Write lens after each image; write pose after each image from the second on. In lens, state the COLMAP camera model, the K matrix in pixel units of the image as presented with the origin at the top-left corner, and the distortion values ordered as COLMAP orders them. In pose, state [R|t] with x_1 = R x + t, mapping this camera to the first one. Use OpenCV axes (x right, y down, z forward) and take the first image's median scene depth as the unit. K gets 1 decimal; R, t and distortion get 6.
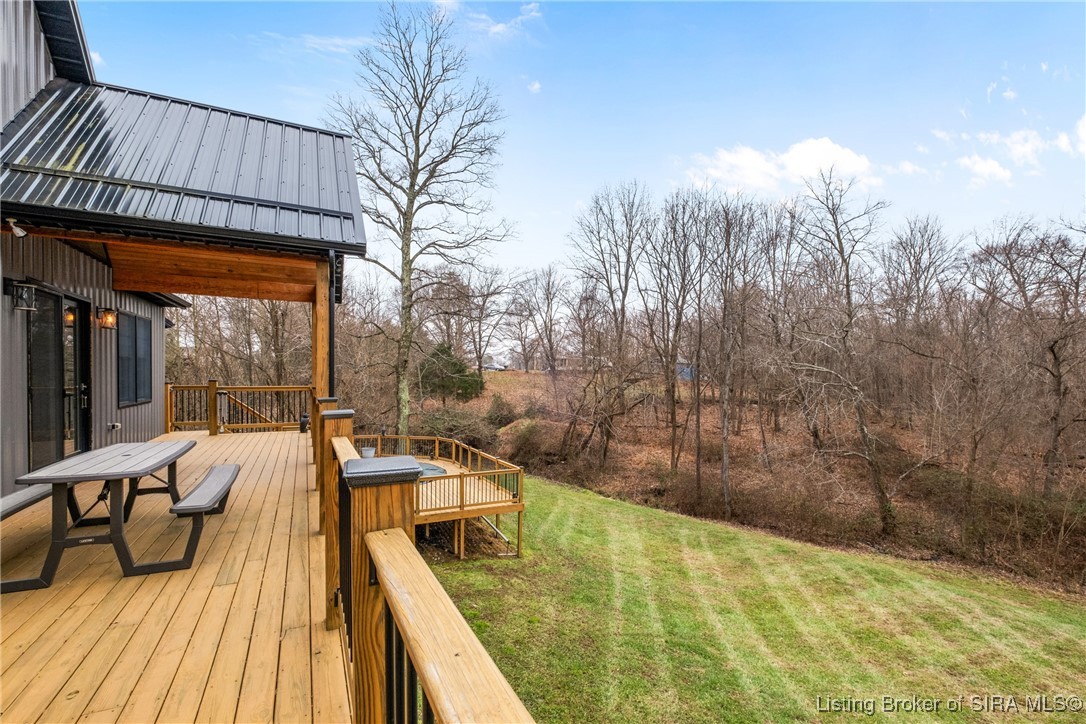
lens RADIAL K [[482.4, 0, 575.4], [0, 482.4, 386.1], [0, 0, 1]] dist [-0.000994, -0.004289]
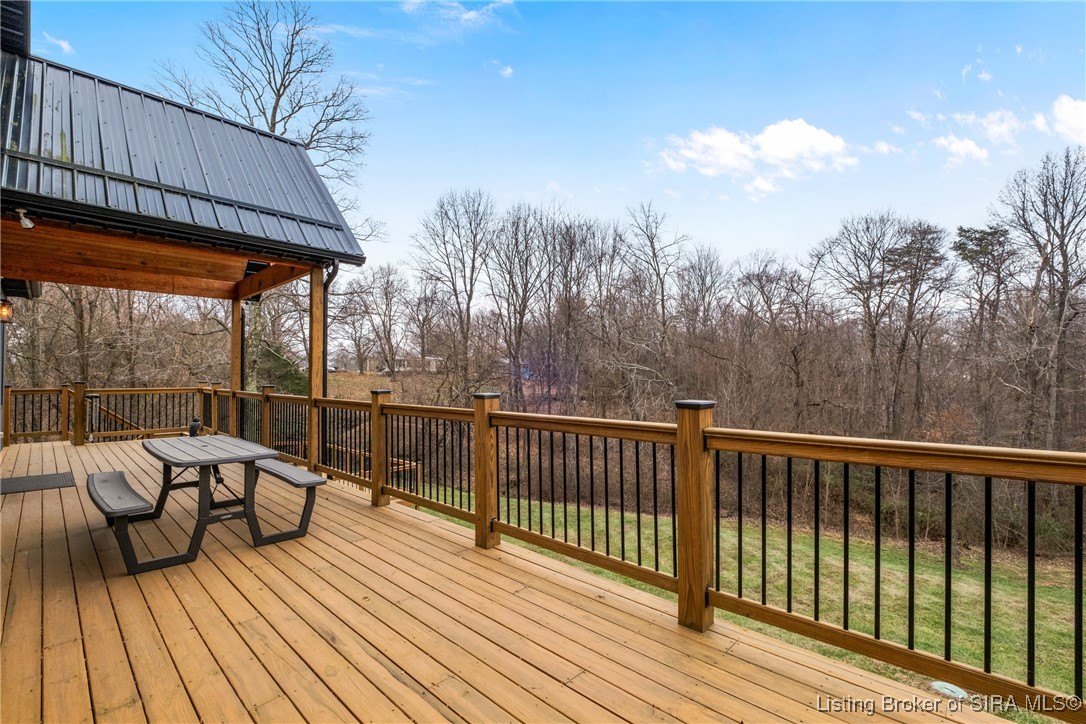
lens RADIAL K [[482.4, 0, 563.4], [0, 482.4, 372.8], [0, 0, 1]] dist [-0.000994, -0.004289]
pose [[0.936816, -0.007299, 0.349745, -0.097627], [0.017678, 0.999493, -0.026492, 0.004027], [-0.349374, 0.031001, 0.936470, -0.050856]]
